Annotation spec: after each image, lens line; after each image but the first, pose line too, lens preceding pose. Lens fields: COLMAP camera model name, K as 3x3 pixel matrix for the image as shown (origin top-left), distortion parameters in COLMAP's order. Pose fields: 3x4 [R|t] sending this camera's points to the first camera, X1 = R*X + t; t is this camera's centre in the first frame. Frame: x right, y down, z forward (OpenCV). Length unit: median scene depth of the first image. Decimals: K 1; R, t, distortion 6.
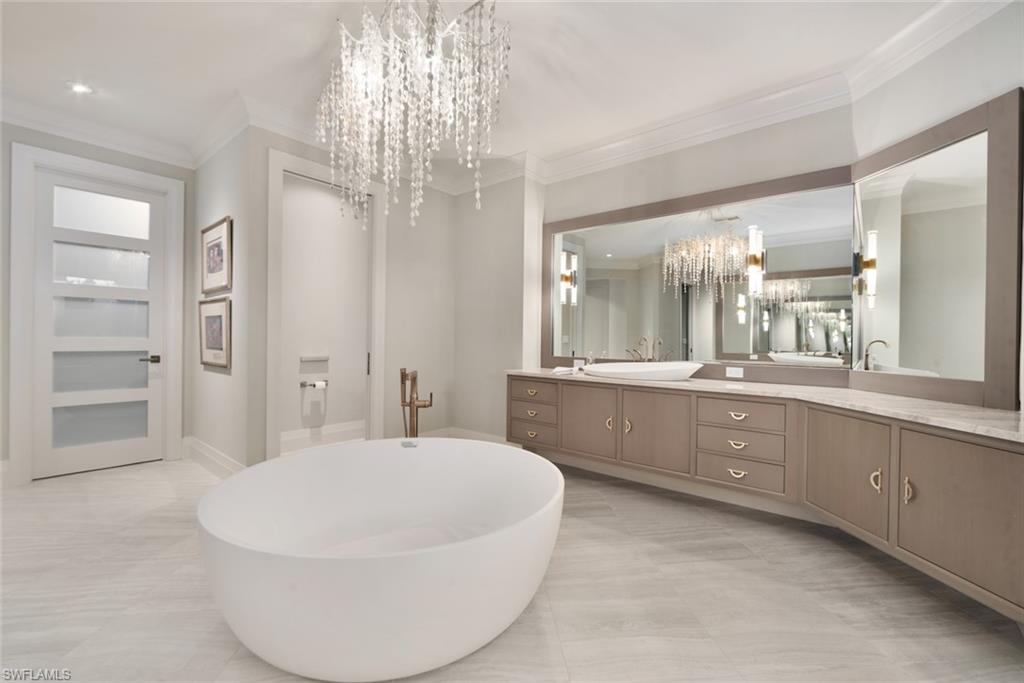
lens RADIAL K [[429.3, 0, 512.0], [0, 429.3, 341.5], [0, 0, 1]] dist [0.000735, 0.000031]
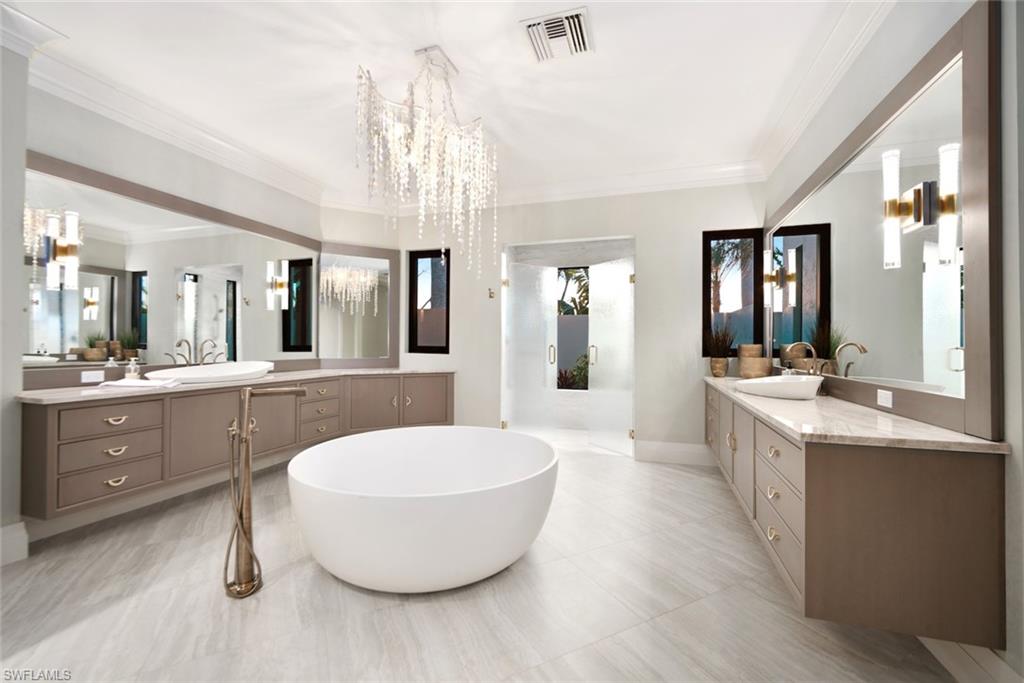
lens RADIAL K [[429.3, 0, 512.0], [0, 429.3, 341.5], [0, 0, 1]] dist [0.000735, 0.000031]
pose [[-0.377948, -0.016879, 0.925673, -0.847856], [-0.001119, 0.999841, 0.017774, -0.023303], [-0.925826, 0.005682, -0.377907, 0.690626]]
